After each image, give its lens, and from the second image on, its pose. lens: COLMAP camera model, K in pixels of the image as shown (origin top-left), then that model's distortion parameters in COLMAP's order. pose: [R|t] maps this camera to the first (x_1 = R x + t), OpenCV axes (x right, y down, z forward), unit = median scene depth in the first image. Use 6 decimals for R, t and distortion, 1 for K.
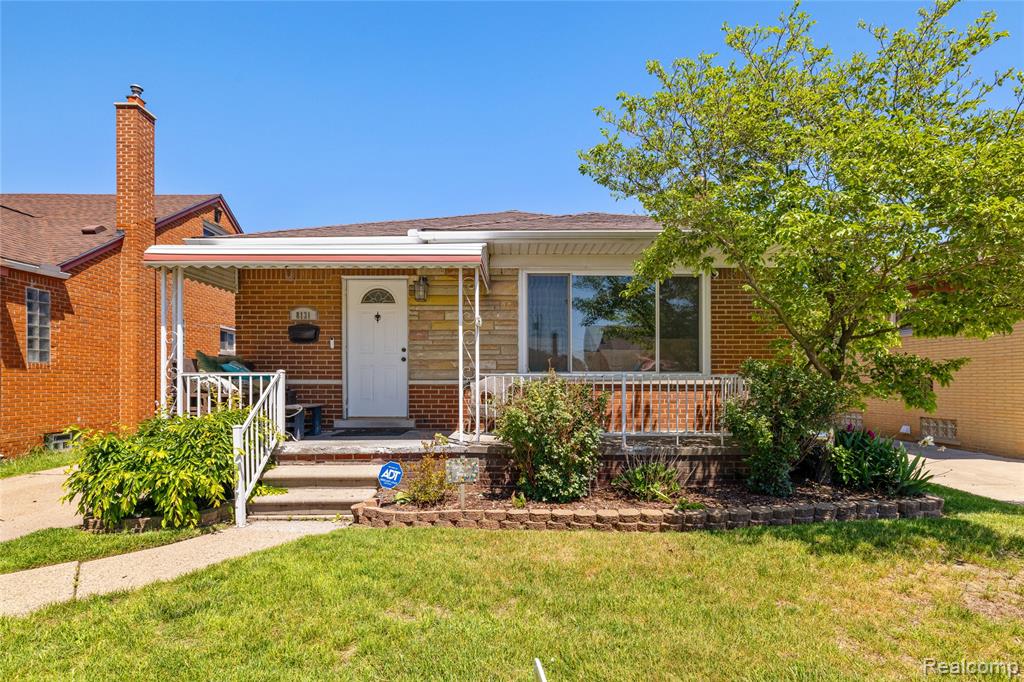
lens RADIAL K [[569.8, 0, 516.2], [0, 569.8, 392.1], [0, 0, 1]] dist [-0.003051, -0.000058]
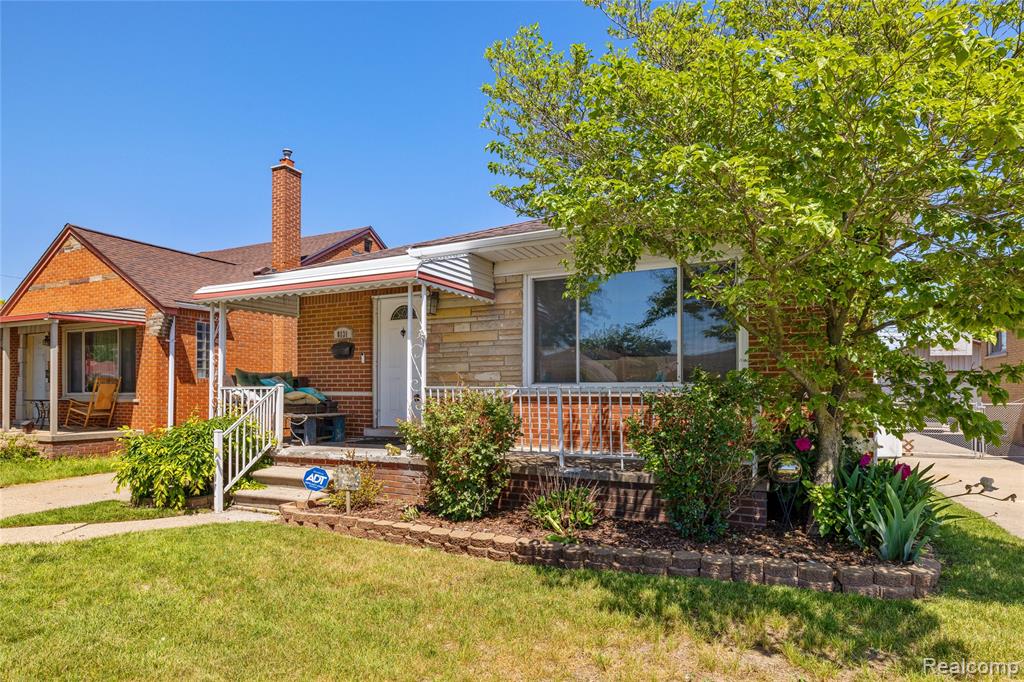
lens RADIAL K [[622.2, 0, 511.7], [0, 622.2, 396.0], [0, 0, 1]] dist [0.001701, -0.000108]
pose [[0.875151, 0.003905, -0.483834, 0.555636], [-0.008391, 0.999940, -0.007108, -0.008327], [0.483777, 0.010280, 0.875131, 0.101006]]
